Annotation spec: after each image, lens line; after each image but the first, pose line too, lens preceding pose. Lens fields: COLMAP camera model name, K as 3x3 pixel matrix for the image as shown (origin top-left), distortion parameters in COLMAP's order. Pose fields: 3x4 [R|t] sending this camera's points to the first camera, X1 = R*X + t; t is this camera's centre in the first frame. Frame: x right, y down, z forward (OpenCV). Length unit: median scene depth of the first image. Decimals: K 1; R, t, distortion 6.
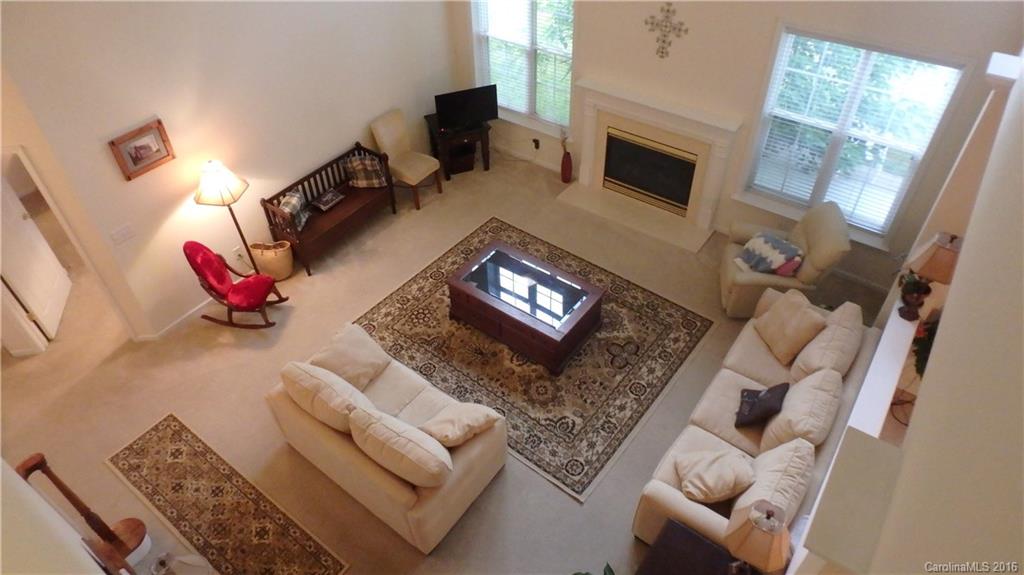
lens RADIAL K [[637.4, 0, 507.1], [0, 637.4, 253.5], [0, 0, 1]] dist [-0.025995, 0.009662]
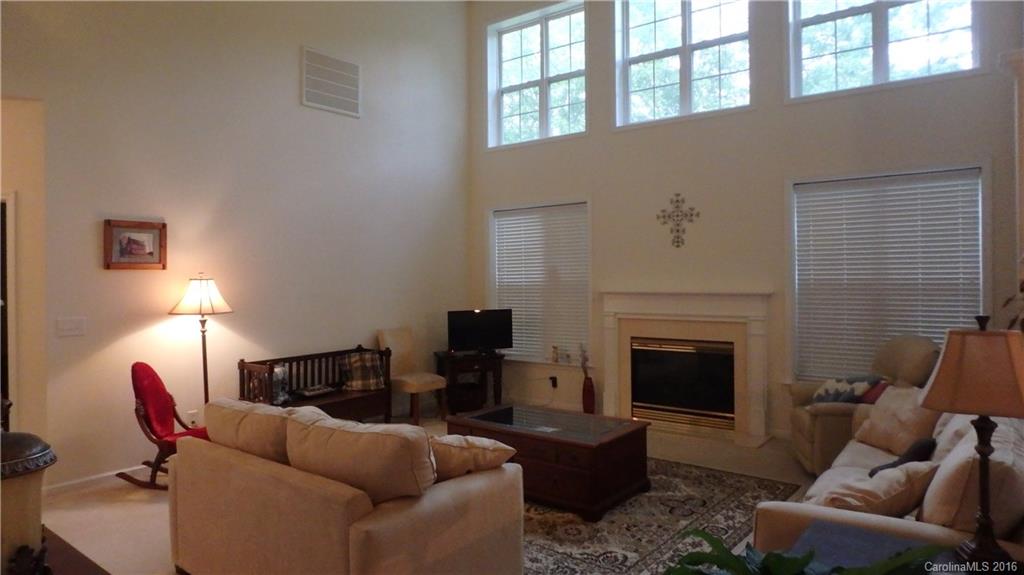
lens RADIAL K [[637.4, 0, 510.8], [0, 637.4, 280.4], [0, 0, 1]] dist [-0.025995, 0.009662]
pose [[0.999755, 0.016373, -0.014912, -0.005354], [-0.022140, 0.754703, -0.655693, 0.412785], [0.000519, 0.655862, 0.754881, 0.284343]]
